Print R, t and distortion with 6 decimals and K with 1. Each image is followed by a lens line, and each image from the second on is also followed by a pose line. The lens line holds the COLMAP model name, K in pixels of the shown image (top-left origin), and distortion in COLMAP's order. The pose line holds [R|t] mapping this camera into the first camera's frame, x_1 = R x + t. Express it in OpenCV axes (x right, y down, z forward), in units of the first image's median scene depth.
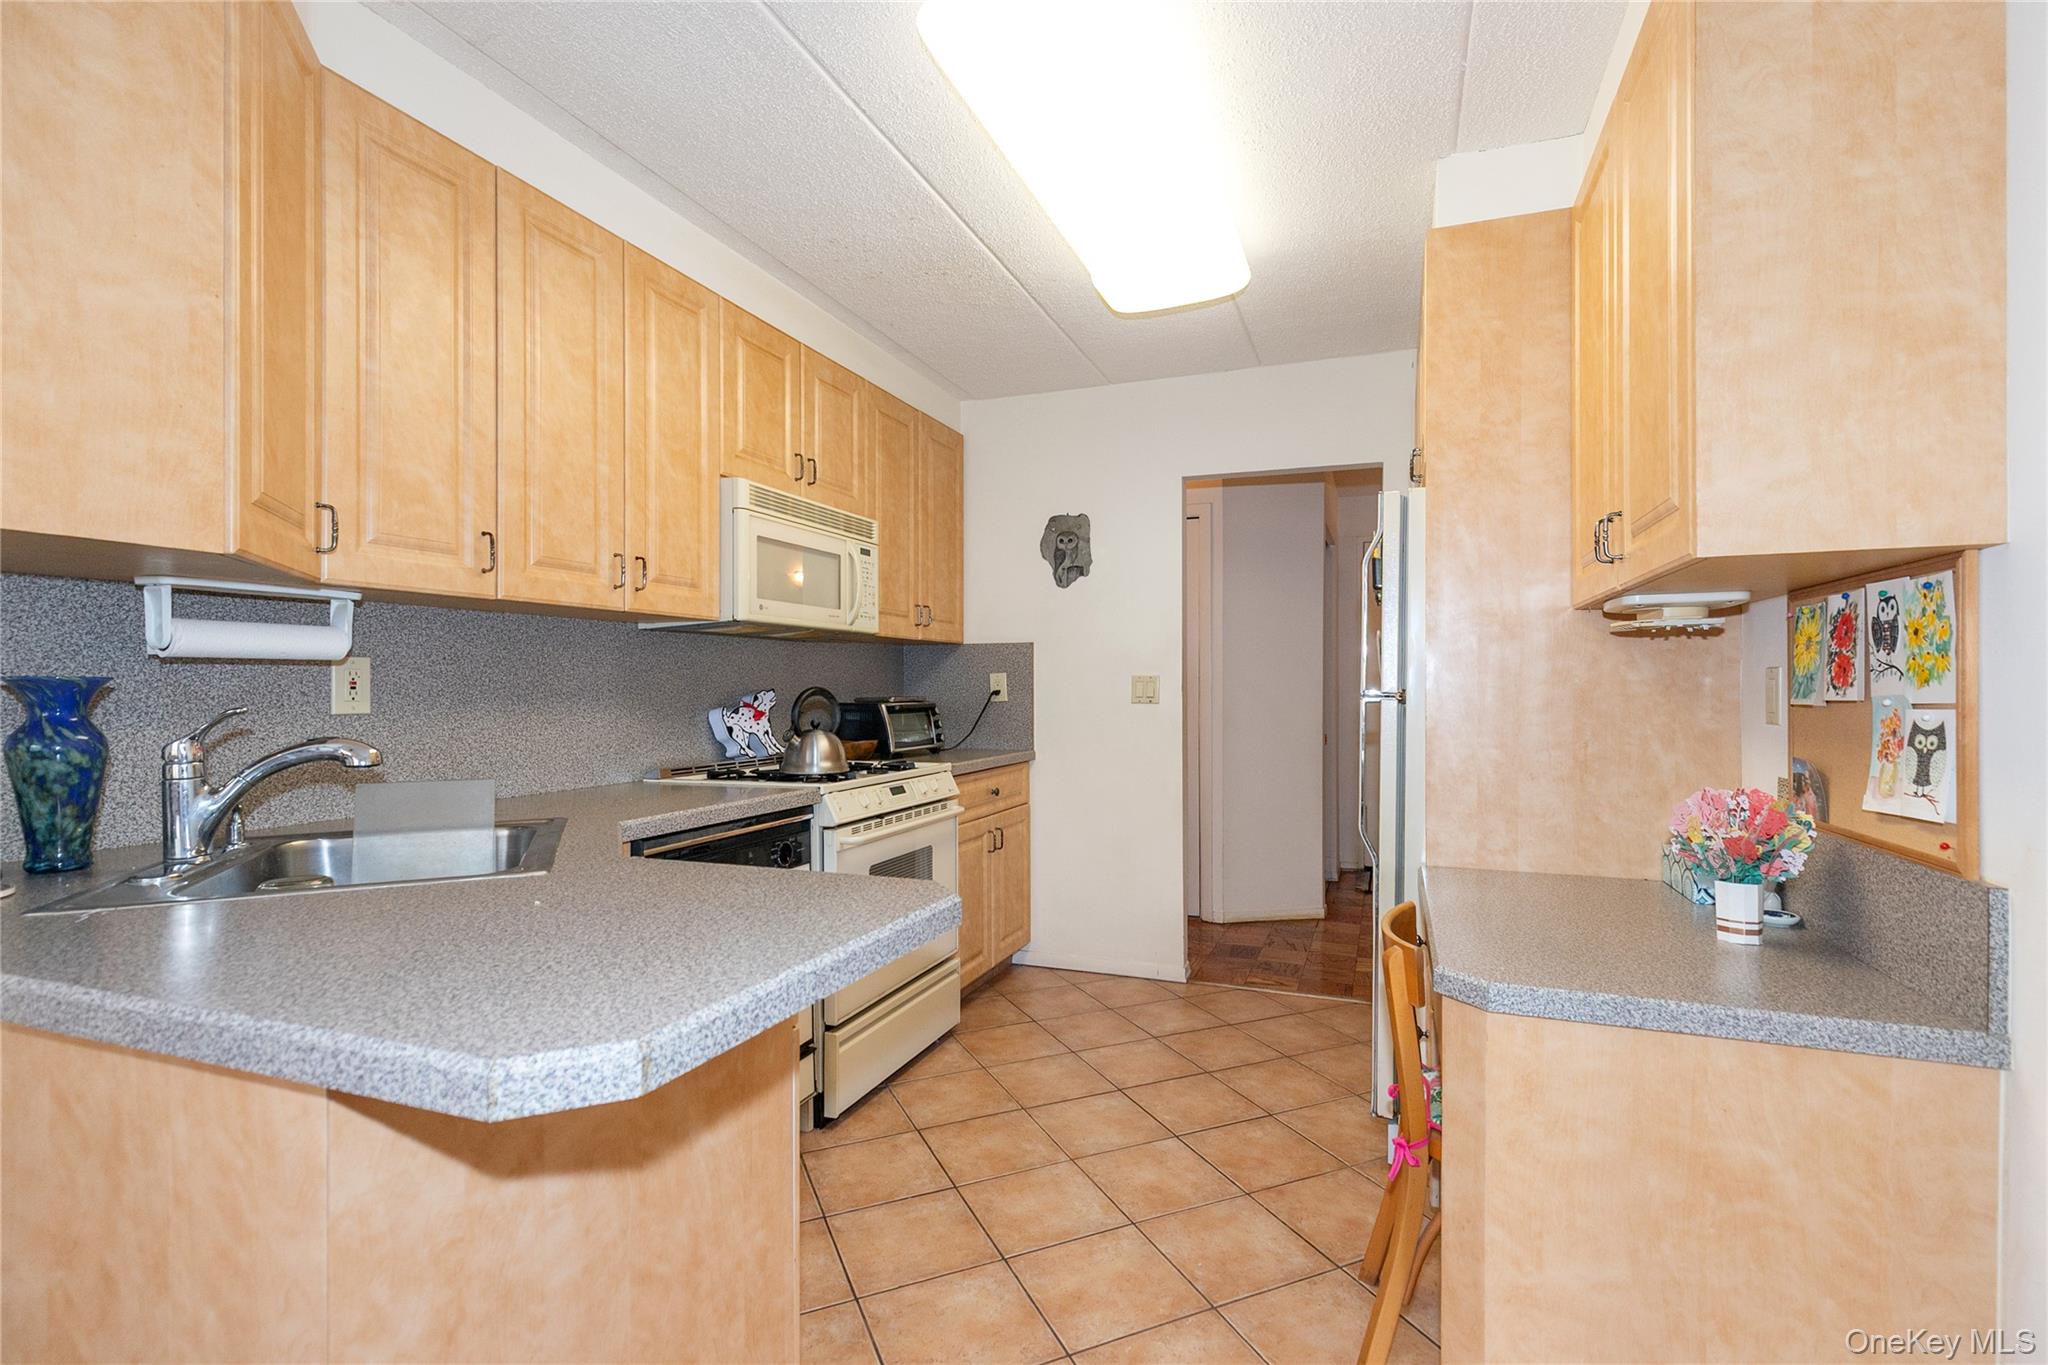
lens RADIAL K [[928.6, 0, 1050.6], [0, 928.6, 690.0], [0, 0, 1]] dist [0.005403, -0.003248]
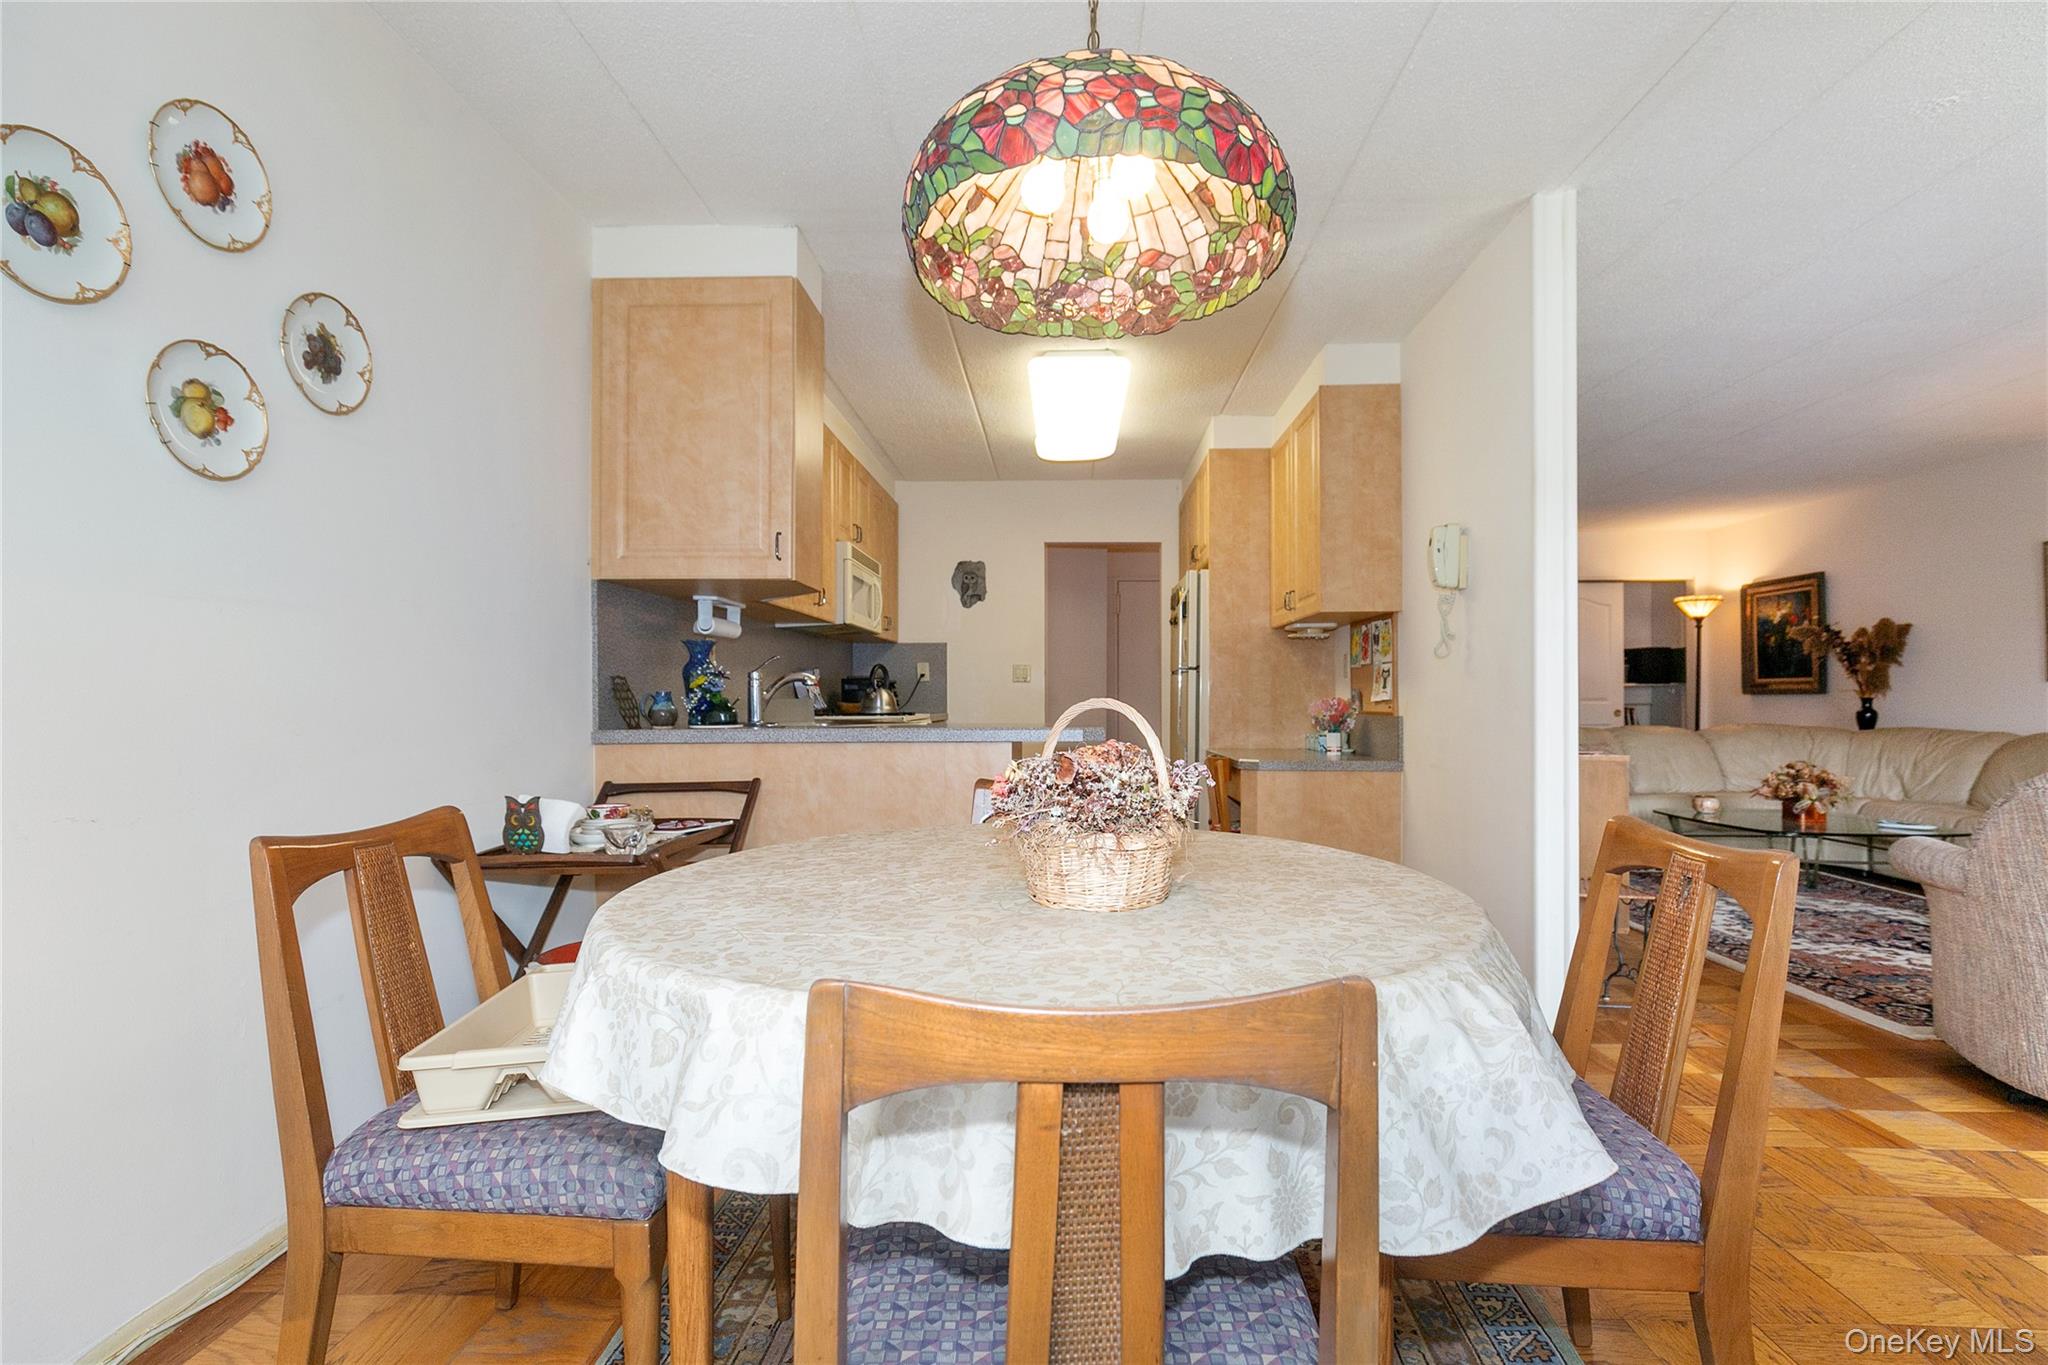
lens RADIAL K [[928.6, 0, 1040.8], [0, 928.6, 693.8], [0, 0, 1]] dist [0.005403, -0.003248]
pose [[0.948182, 0.002056, 0.317720, -0.532901], [0.001203, 0.999949, -0.010061, 0.071850], [-0.317725, 0.009922, 0.948131, -0.742282]]
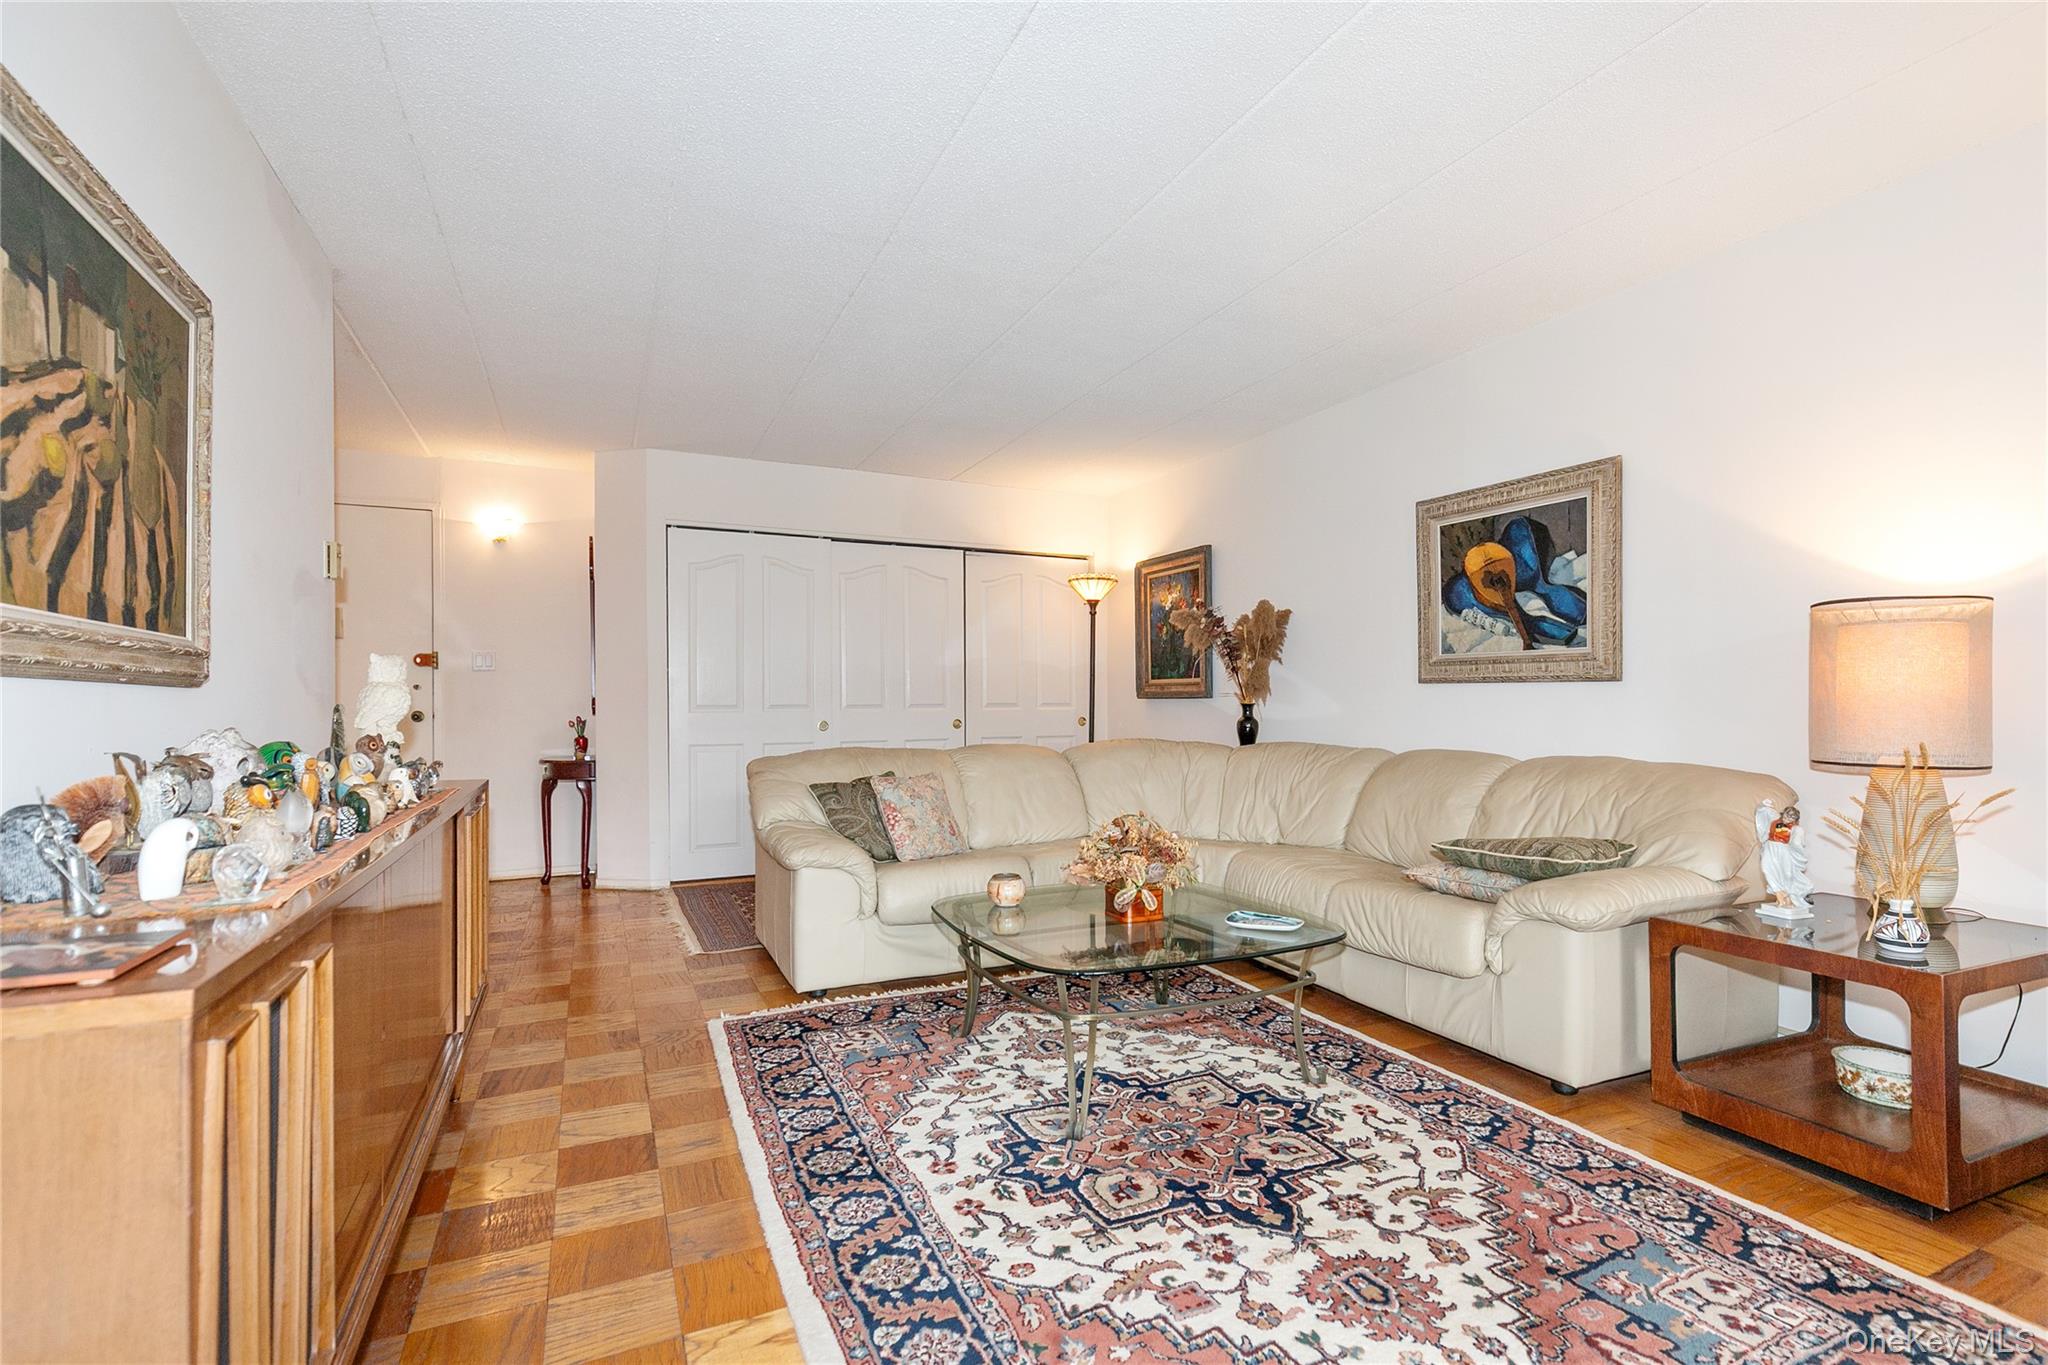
lens RADIAL K [[928.6, 0, 1060.0], [0, 928.6, 702.4], [0, 0, 1]] dist [0.005403, -0.003248]
pose [[0.688719, -0.000468, 0.725028, 0.616801], [0.001035, 0.999999, -0.000339, 0.058344], [-0.725028, 0.000984, 0.688719, -0.166698]]
